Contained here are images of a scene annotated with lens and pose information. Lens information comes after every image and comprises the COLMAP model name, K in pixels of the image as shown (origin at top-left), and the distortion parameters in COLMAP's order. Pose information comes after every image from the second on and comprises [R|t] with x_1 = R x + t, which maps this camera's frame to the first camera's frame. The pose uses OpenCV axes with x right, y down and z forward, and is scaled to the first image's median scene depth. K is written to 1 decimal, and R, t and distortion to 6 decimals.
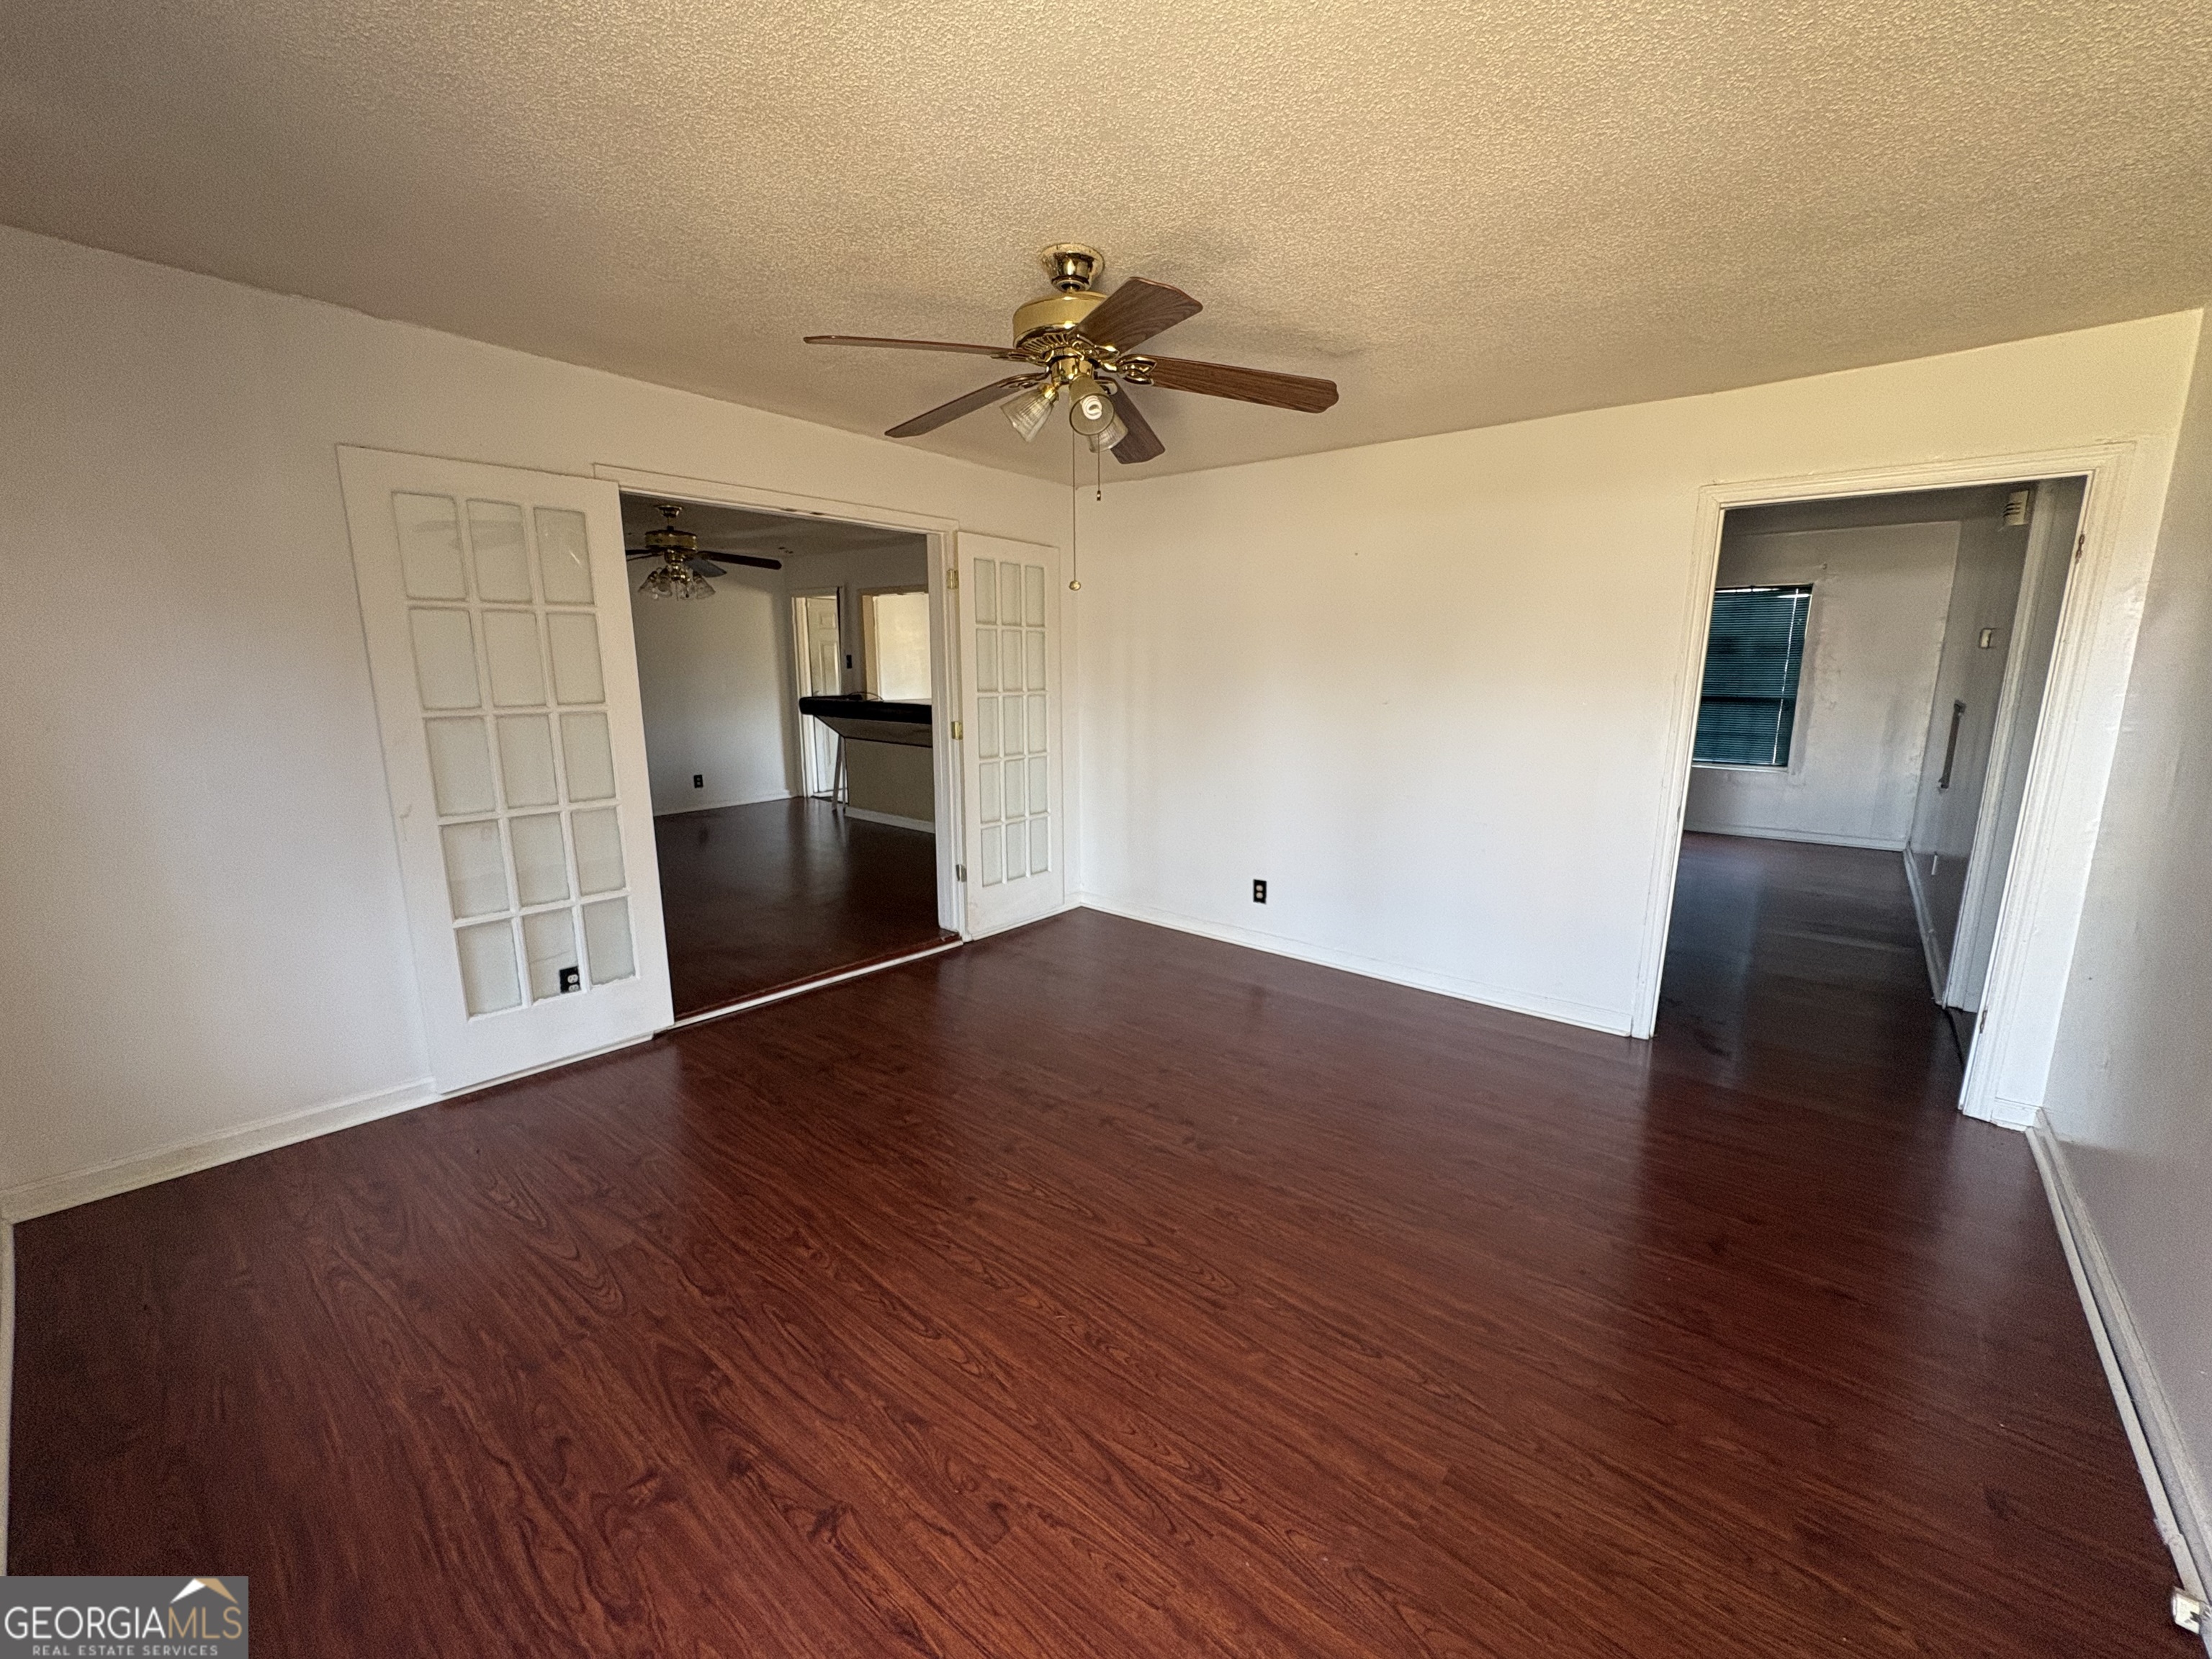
lens RADIAL K [[884.2, 0, 1101.8], [0, 884.2, 832.0], [0, 0, 1]] dist [-0.000609, 0.000271]
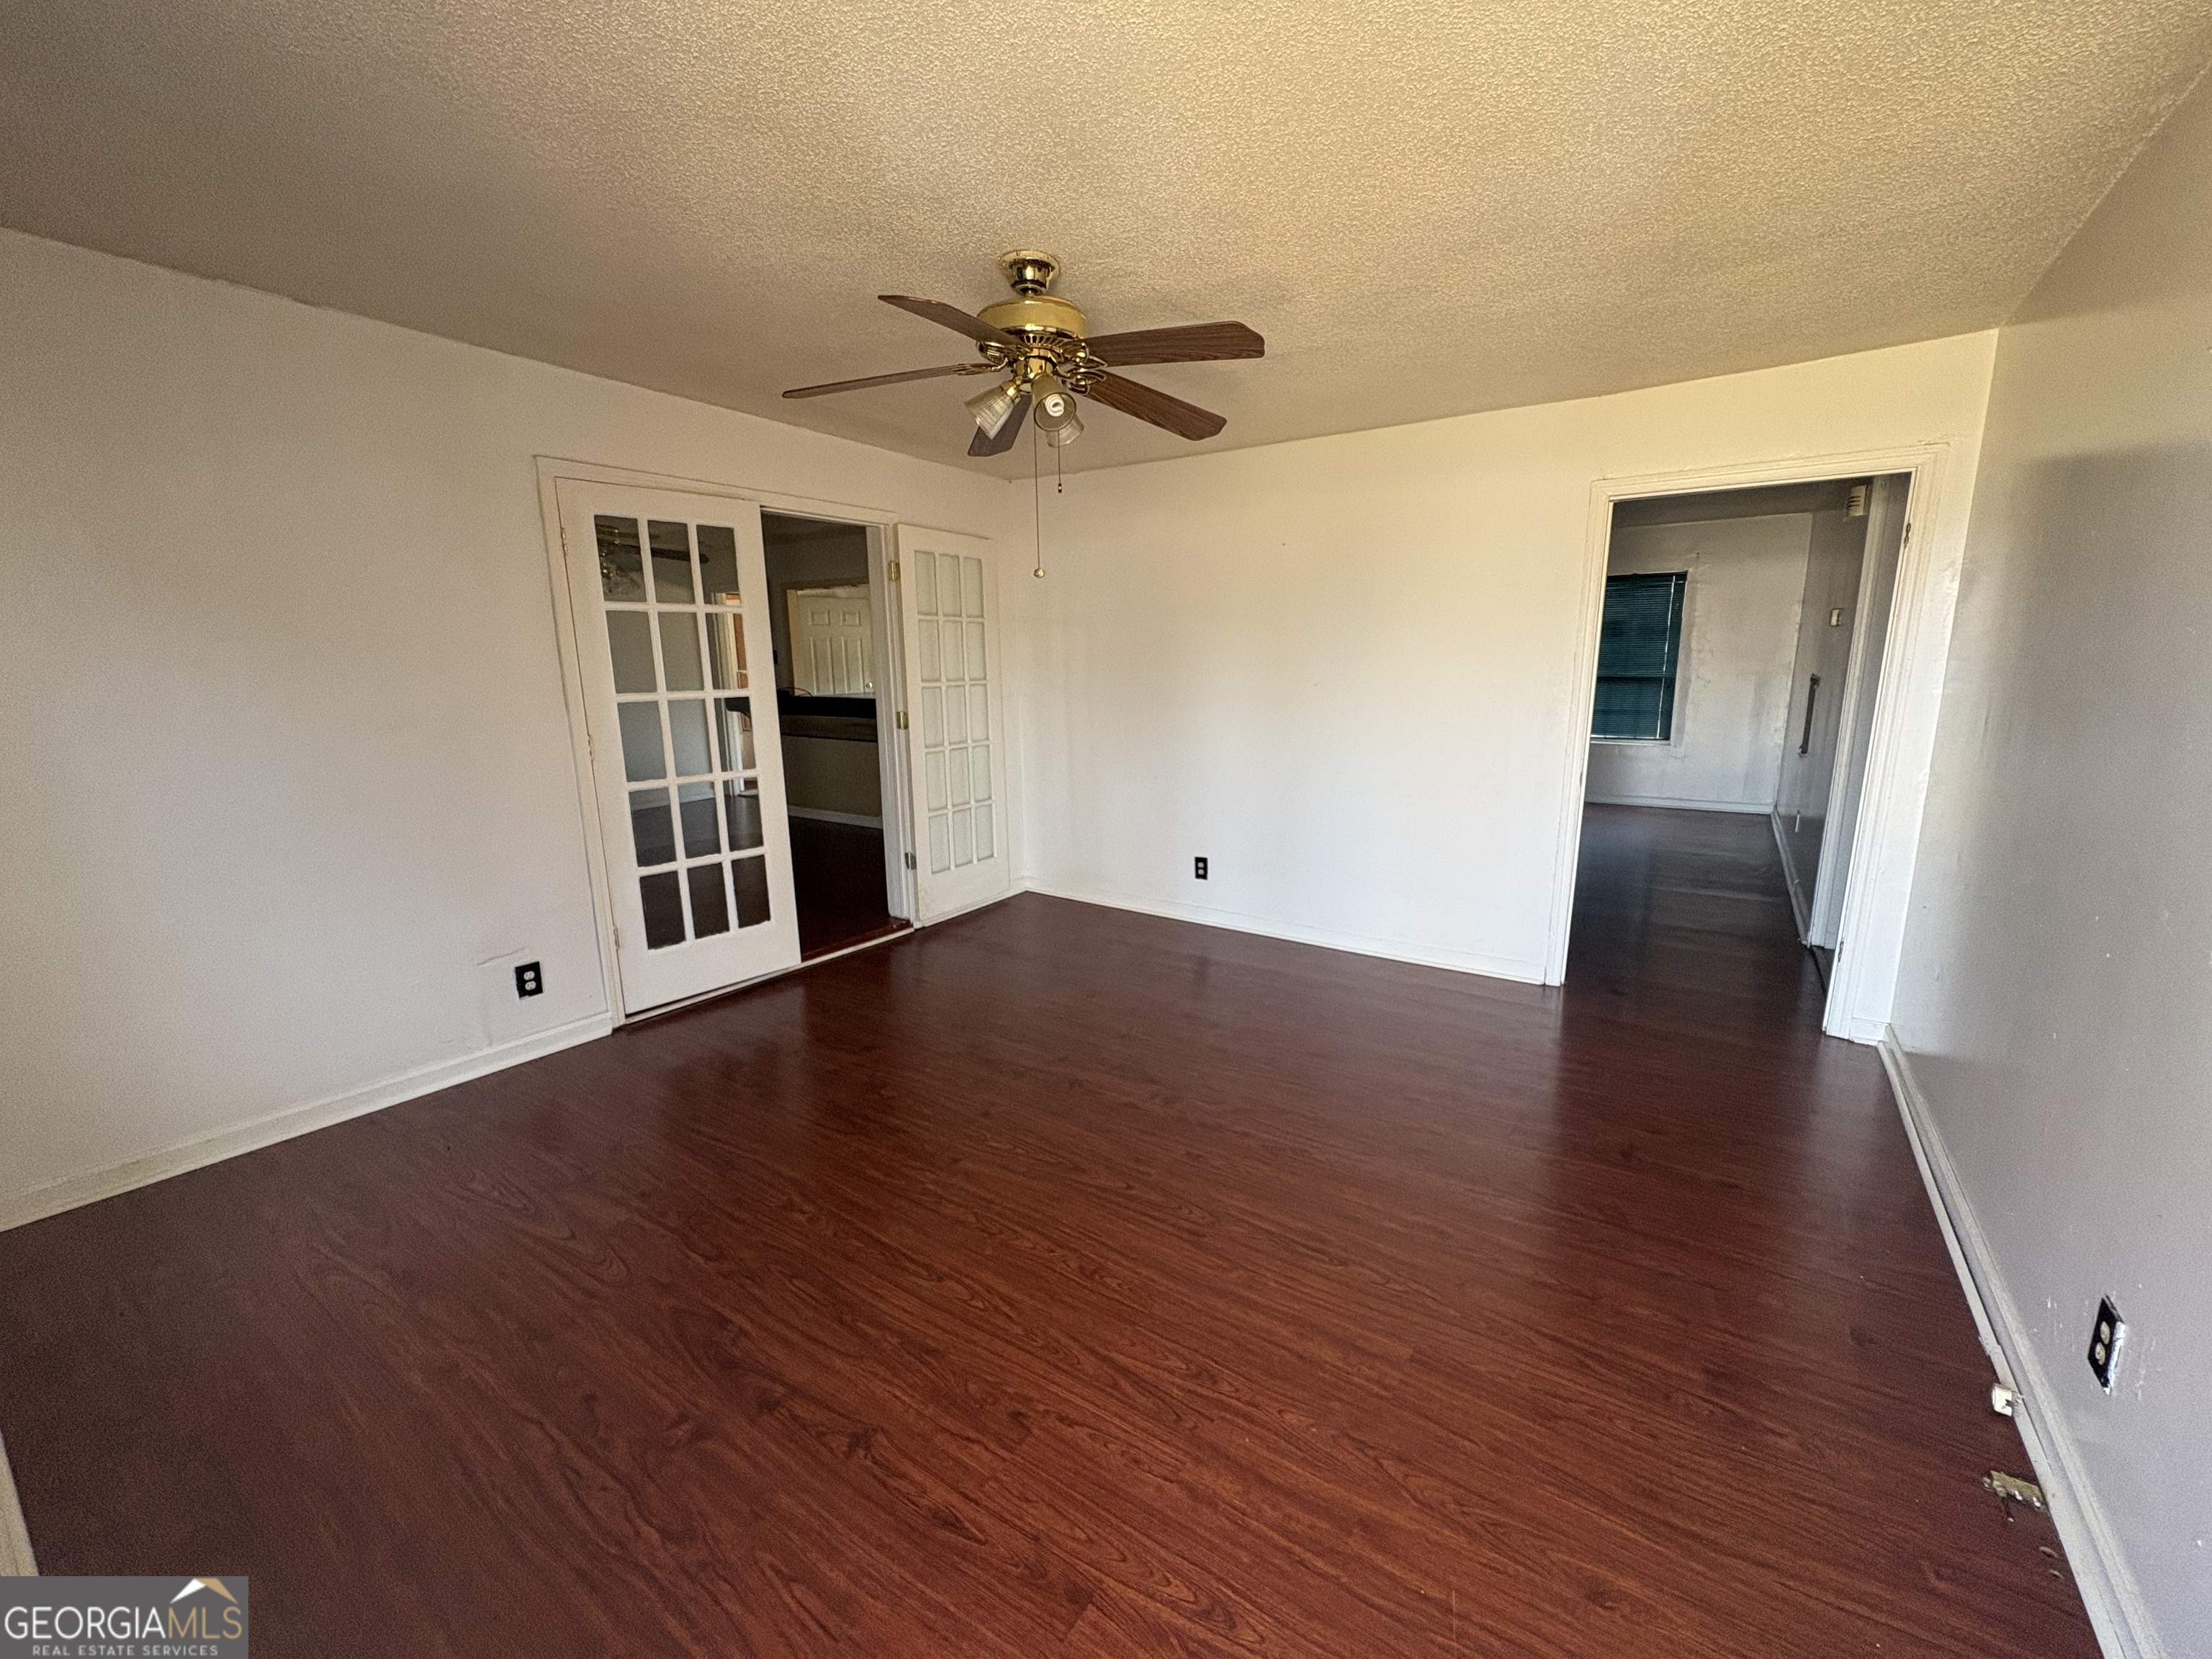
lens RADIAL K [[884.2, 0, 1100.0], [0, 884.2, 833.8], [0, 0, 1]] dist [-0.000609, 0.000271]
pose [[0.995640, -0.033105, 0.087202, -0.066561], [0.032452, 0.999434, 0.008897, 0.029132], [-0.087447, -0.006028, 0.996151, -0.070819]]
